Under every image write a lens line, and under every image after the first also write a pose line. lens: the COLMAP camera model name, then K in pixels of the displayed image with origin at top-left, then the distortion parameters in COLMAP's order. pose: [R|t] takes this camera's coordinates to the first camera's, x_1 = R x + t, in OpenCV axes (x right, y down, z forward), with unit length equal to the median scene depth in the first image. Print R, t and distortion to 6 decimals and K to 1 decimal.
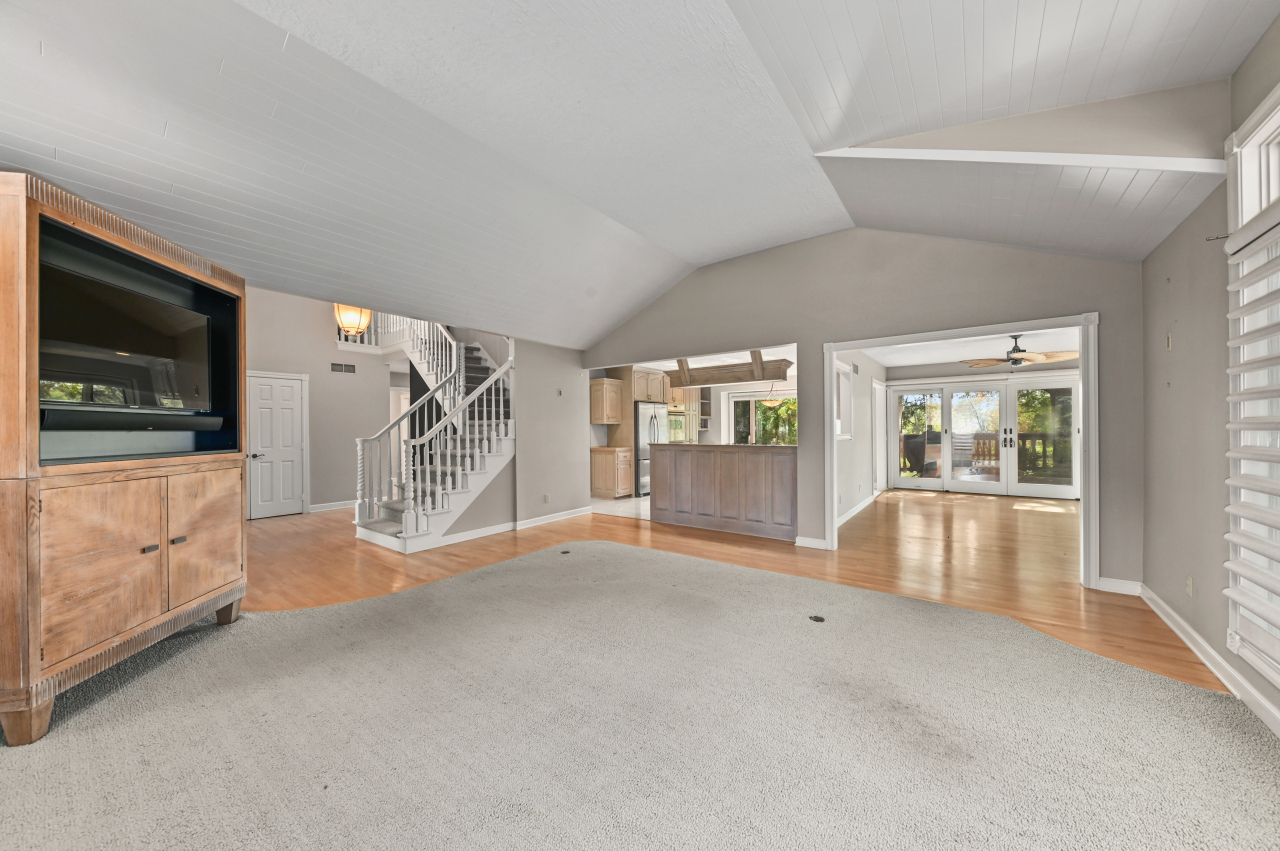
lens RADIAL K [[441.7, 0, 647.2], [0, 441.7, 429.1], [0, 0, 1]] dist [0.000413, -0.000020]
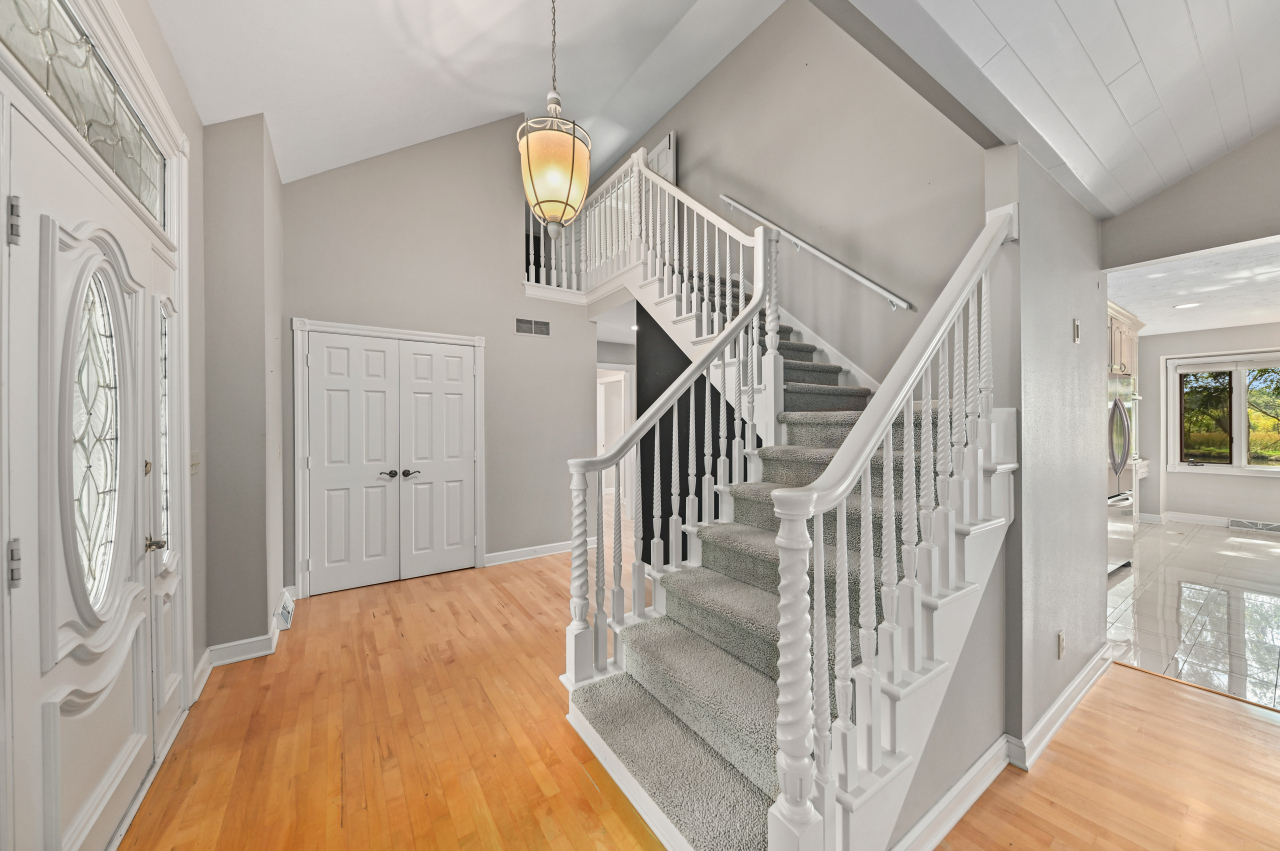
lens RADIAL K [[457.7, 0, 660.0], [0, 457.7, 423.4], [0, 0, 1]] dist [-0.000025, 0.000009]
pose [[0.948538, 0.002955, -0.316649, -0.755024], [-0.001494, 0.999987, 0.004855, -0.019364], [0.316659, -0.004132, 0.948530, 1.071838]]
